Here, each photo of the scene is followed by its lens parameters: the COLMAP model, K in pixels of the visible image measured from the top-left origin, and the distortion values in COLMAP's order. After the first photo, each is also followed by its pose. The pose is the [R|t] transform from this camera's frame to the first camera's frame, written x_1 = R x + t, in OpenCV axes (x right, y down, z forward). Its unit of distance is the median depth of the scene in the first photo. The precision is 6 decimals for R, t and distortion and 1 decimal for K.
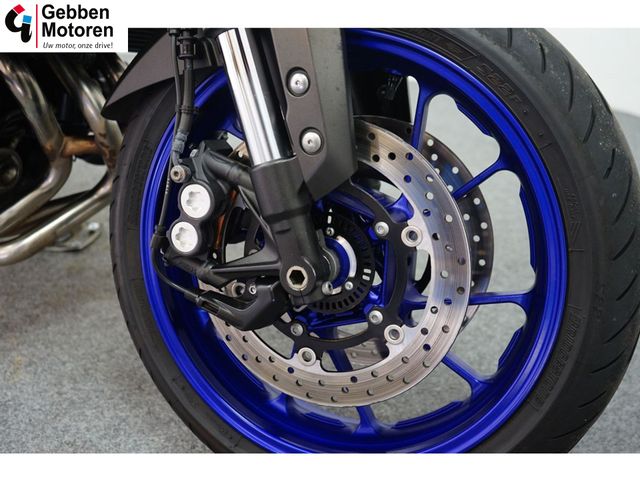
lens RADIAL K [[678.1, 0, 319.0], [0, 678.1, 239.3], [0, 0, 1]] dist [-0.011527, 0.000000]
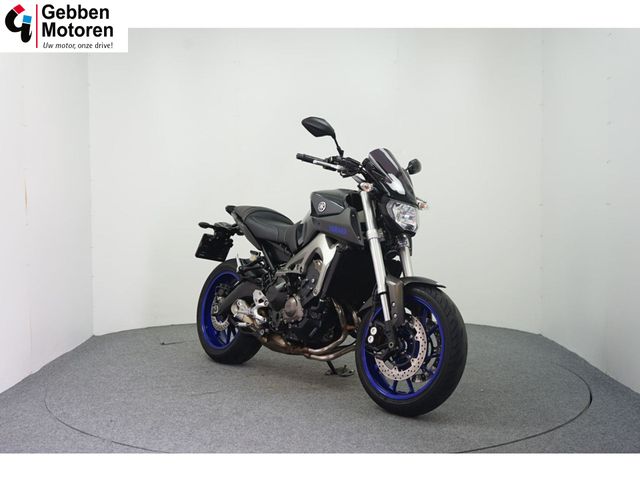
lens RADIAL K [[794.5, 0, 320.8], [0, 794.5, 238.8], [0, 0, 1]] dist [-0.021583, 0.000000]
pose [[0.928986, -0.013980, -0.369851, 1.441243], [-0.131493, 0.921628, -0.365118, 1.341896], [0.345970, 0.387822, 0.854341, -3.839563]]
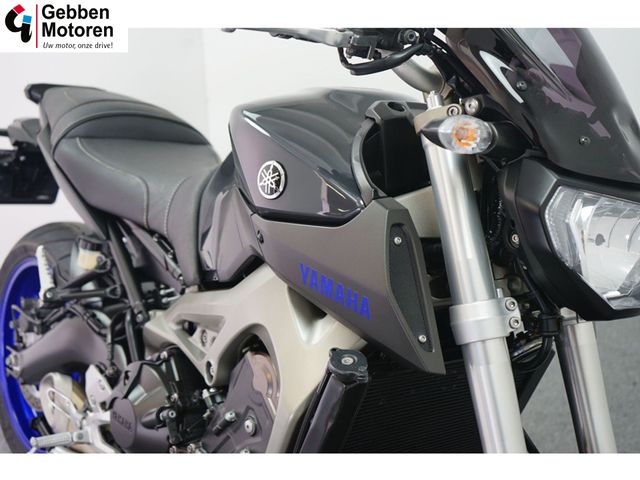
lens RADIAL K [[866.7, 0, 321.9], [0, 866.7, 243.5], [0, 0, 1]] dist [0.022000, 0.000000]
pose [[0.939944, 0.066807, -0.334728, 0.001129], [-0.106165, 0.989238, -0.100681, -0.654286], [0.324400, 0.130170, 0.936921, -0.569165]]
